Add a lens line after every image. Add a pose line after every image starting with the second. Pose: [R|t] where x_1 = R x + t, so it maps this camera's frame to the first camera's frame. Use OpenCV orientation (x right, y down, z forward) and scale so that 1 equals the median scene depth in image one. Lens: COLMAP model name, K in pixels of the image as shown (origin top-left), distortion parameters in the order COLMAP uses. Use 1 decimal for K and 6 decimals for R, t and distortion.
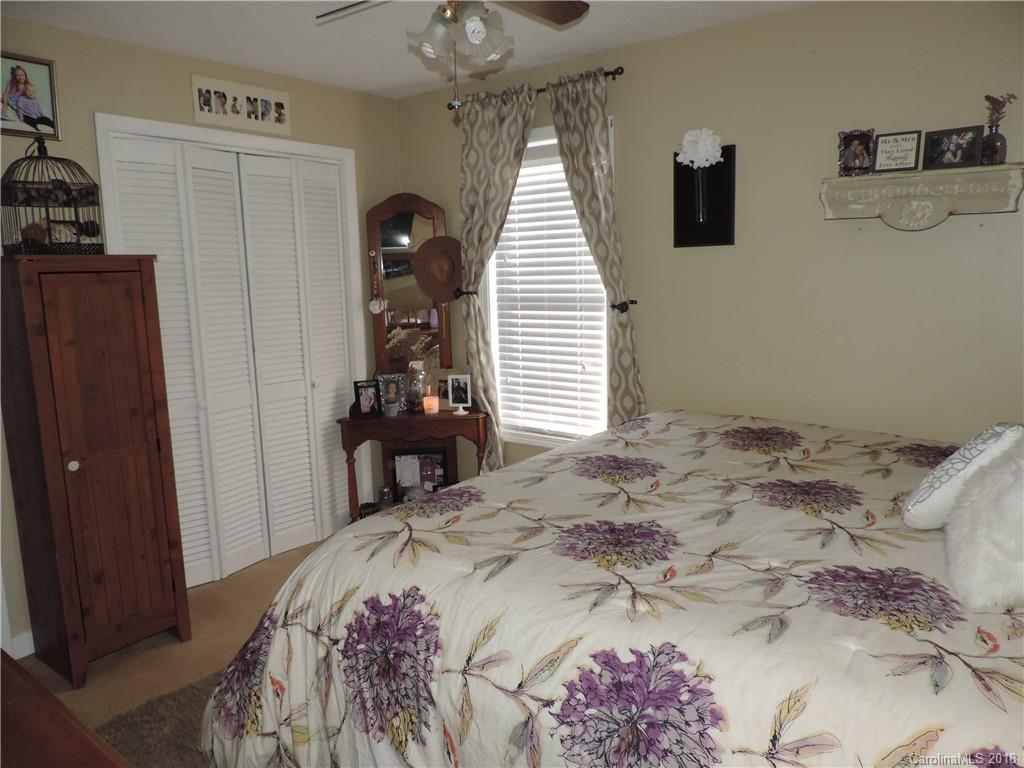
lens RADIAL K [[730.0, 0, 515.7], [0, 730.0, 381.5], [0, 0, 1]] dist [-0.015005, -0.002762]
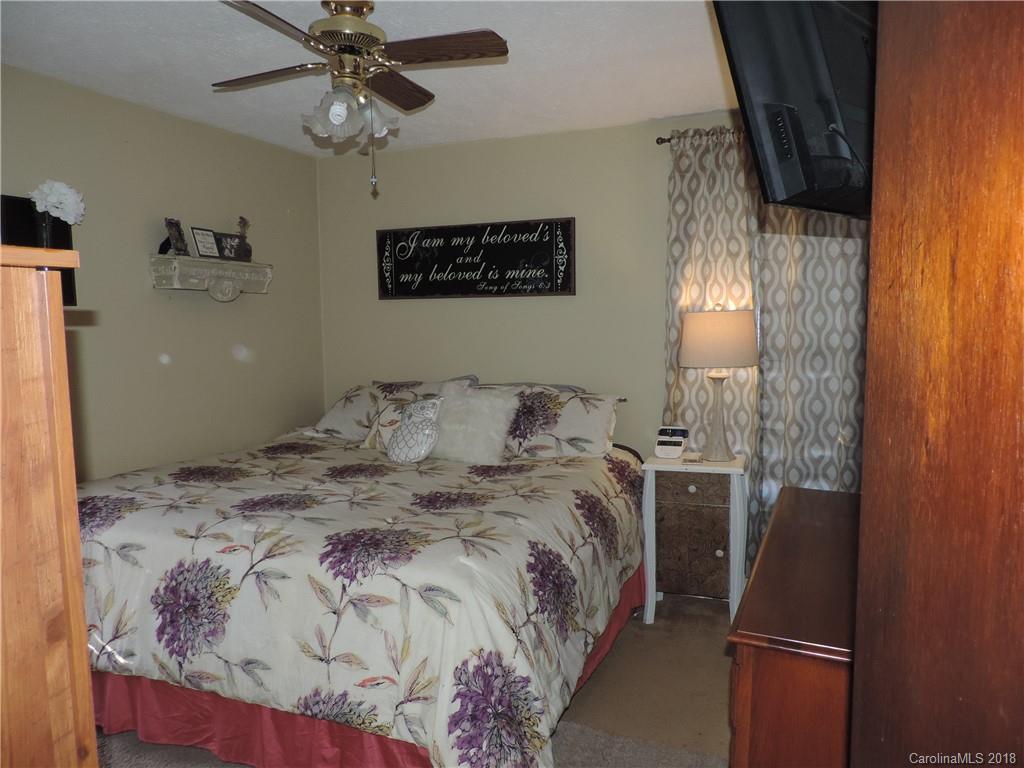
lens RADIAL K [[730.0, 0, 515.7], [0, 730.0, 381.5], [0, 0, 1]] dist [-0.015005, -0.002762]
pose [[-0.222033, -0.060092, 0.973186, -0.966429], [0.170901, 0.980249, 0.099519, -0.107958], [-0.959945, 0.188415, -0.207377, 0.817582]]
